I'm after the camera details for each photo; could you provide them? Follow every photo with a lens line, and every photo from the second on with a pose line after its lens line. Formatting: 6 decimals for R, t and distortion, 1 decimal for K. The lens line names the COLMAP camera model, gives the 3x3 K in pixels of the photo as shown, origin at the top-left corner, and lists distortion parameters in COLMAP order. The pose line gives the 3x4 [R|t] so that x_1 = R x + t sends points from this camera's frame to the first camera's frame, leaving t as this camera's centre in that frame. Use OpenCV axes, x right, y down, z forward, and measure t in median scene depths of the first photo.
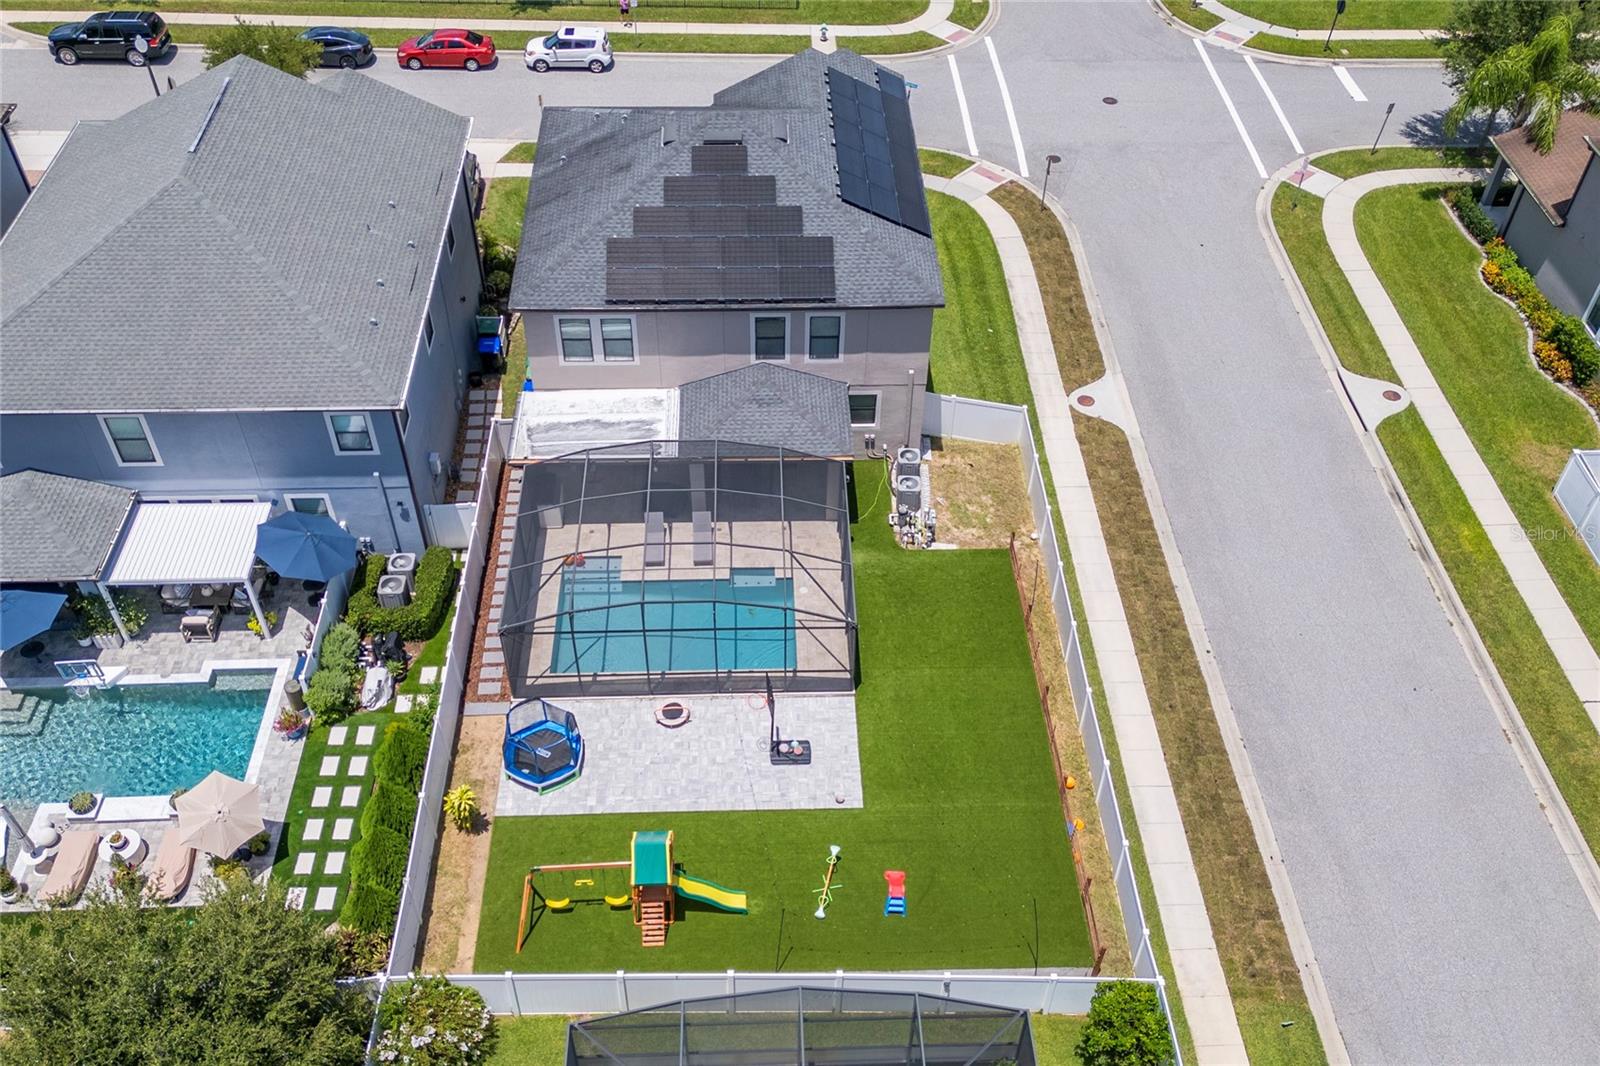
lens RADIAL K [[1500.1, 0, 795.5], [0, 1500.1, 531.7], [0, 0, 1]] dist [0.047111, -0.006215]
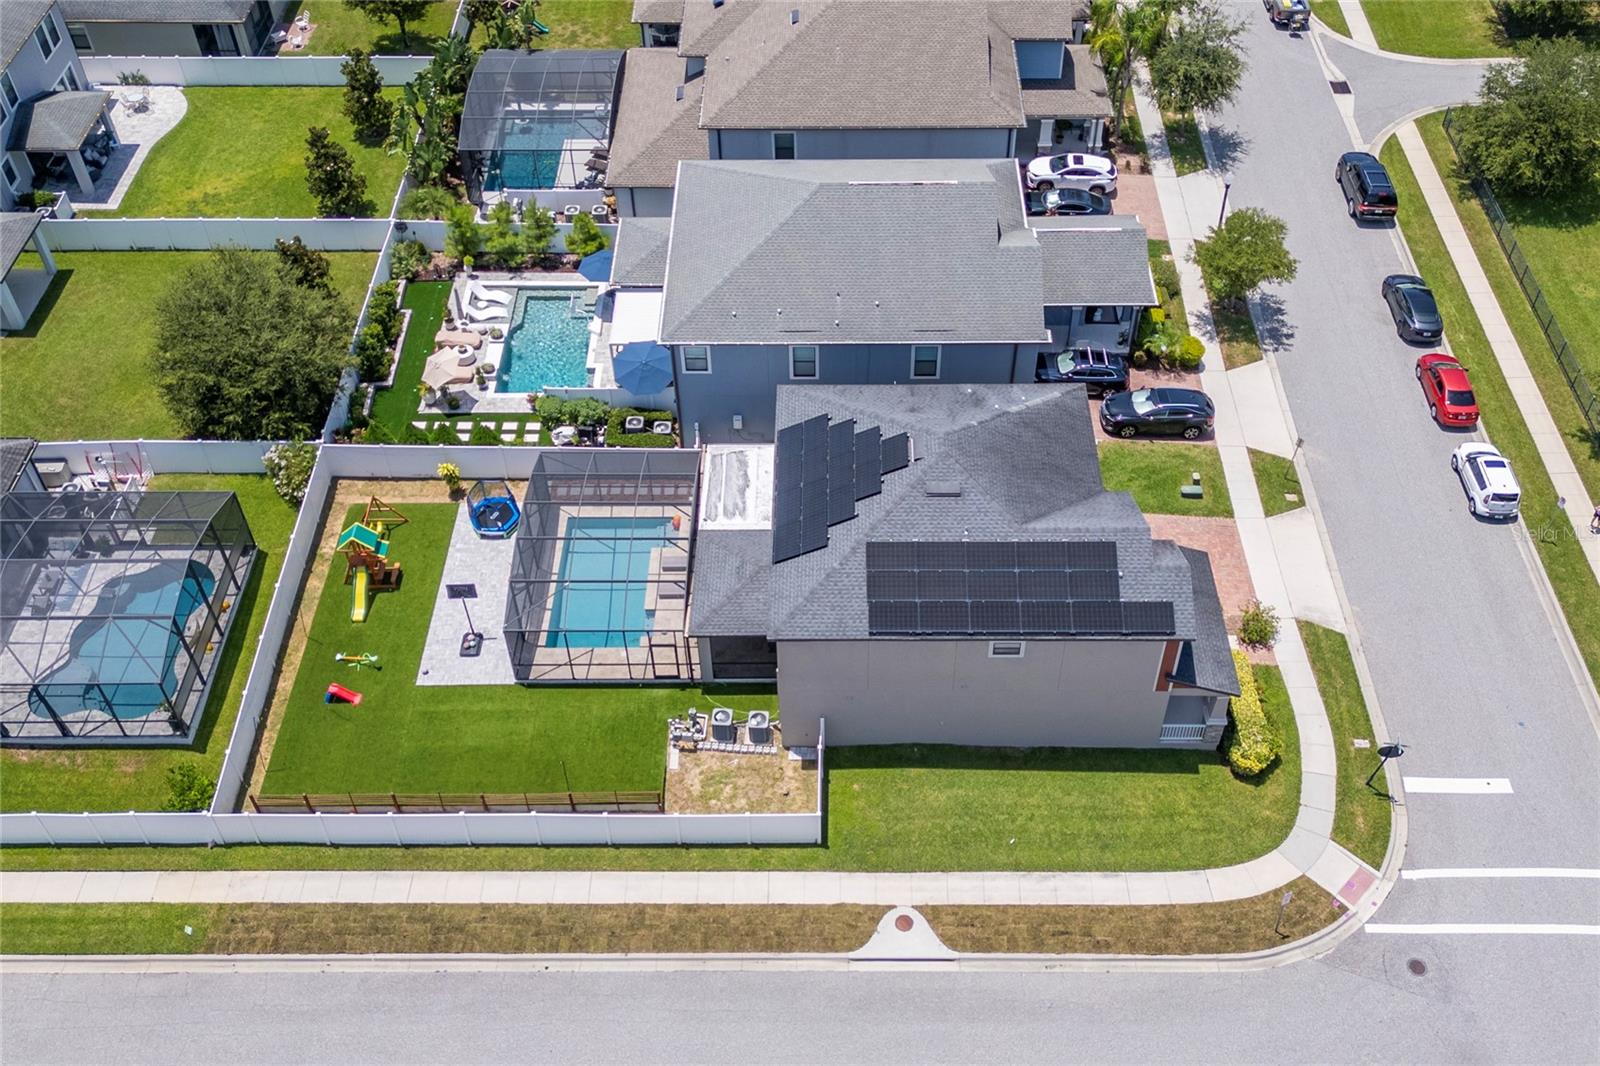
lens RADIAL K [[1500.1, 0, 795.5], [0, 1500.1, 531.7], [0, 0, 1]] dist [0.047111, -0.006215]
pose [[-0.054460, 0.717768, -0.694150, 0.856945], [-0.672940, 0.487207, 0.556580, -0.869924], [0.737690, 0.497433, 0.456481, 0.502382]]
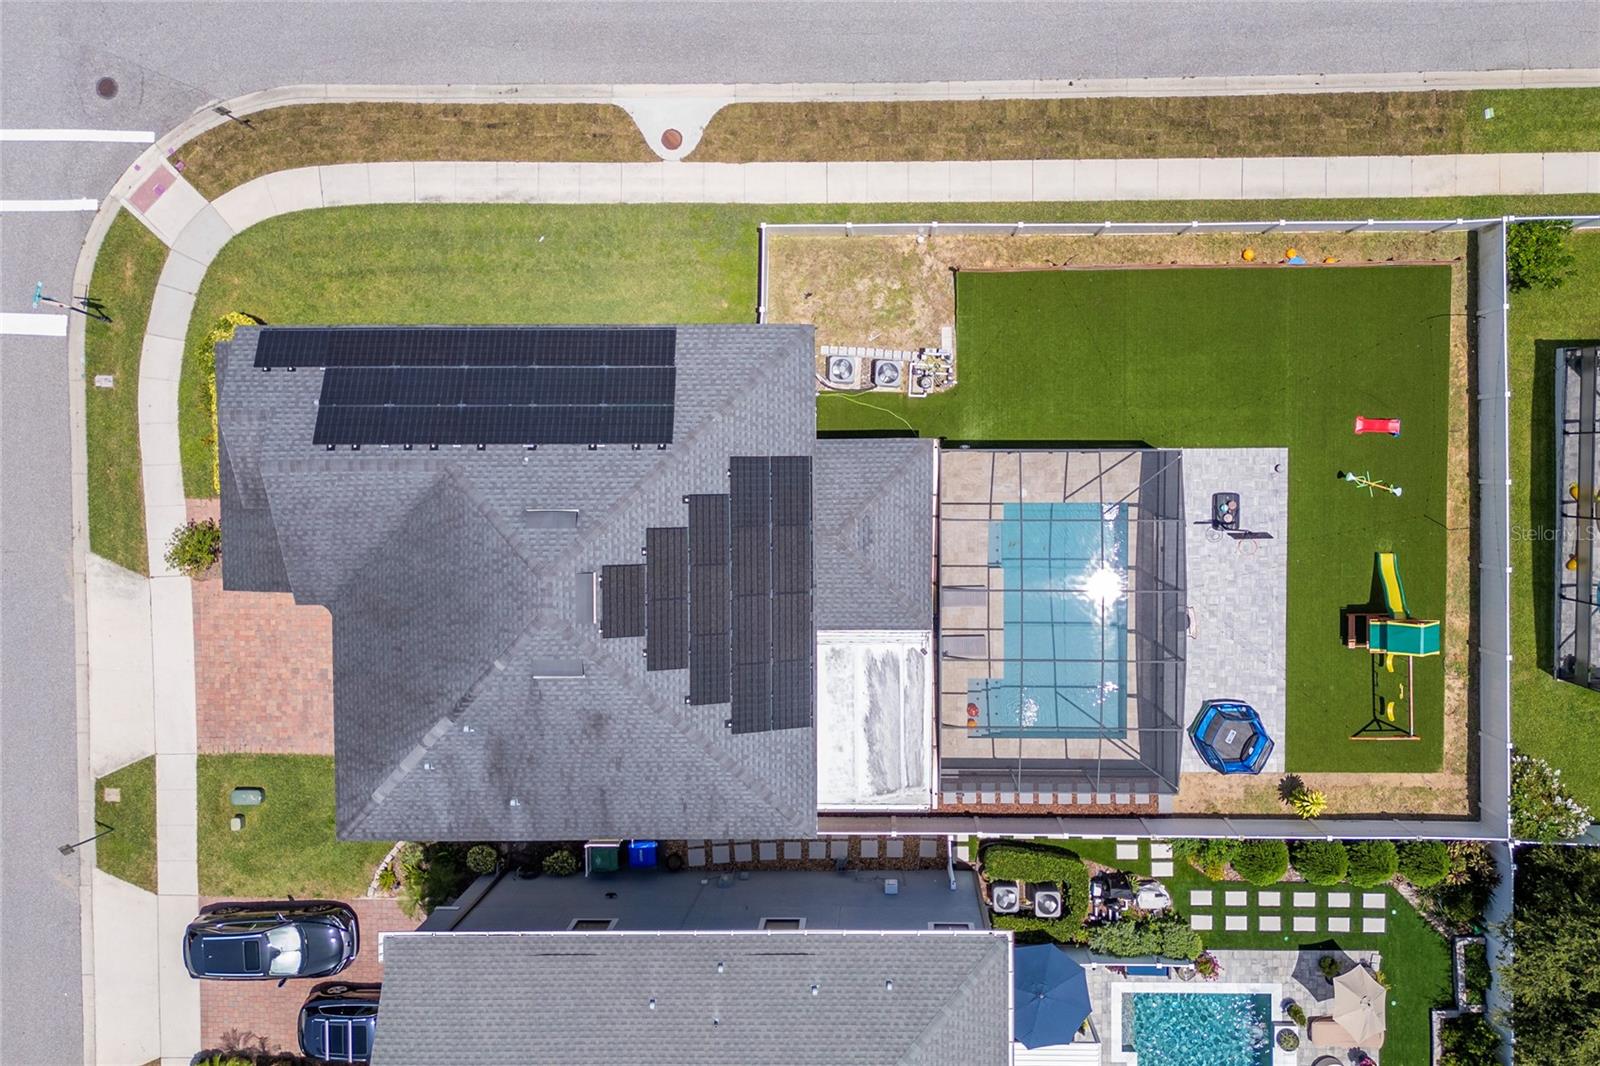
lens RADIAL K [[1500.1, 0, 795.5], [0, 1500.1, 531.7], [0, 0, 1]] dist [0.047111, -0.006215]
pose [[0.031529, -0.997267, -0.066823, 0.043373], [0.687679, -0.026872, 0.725517, -0.825779], [-0.725330, -0.068828, 0.684952, 0.460168]]
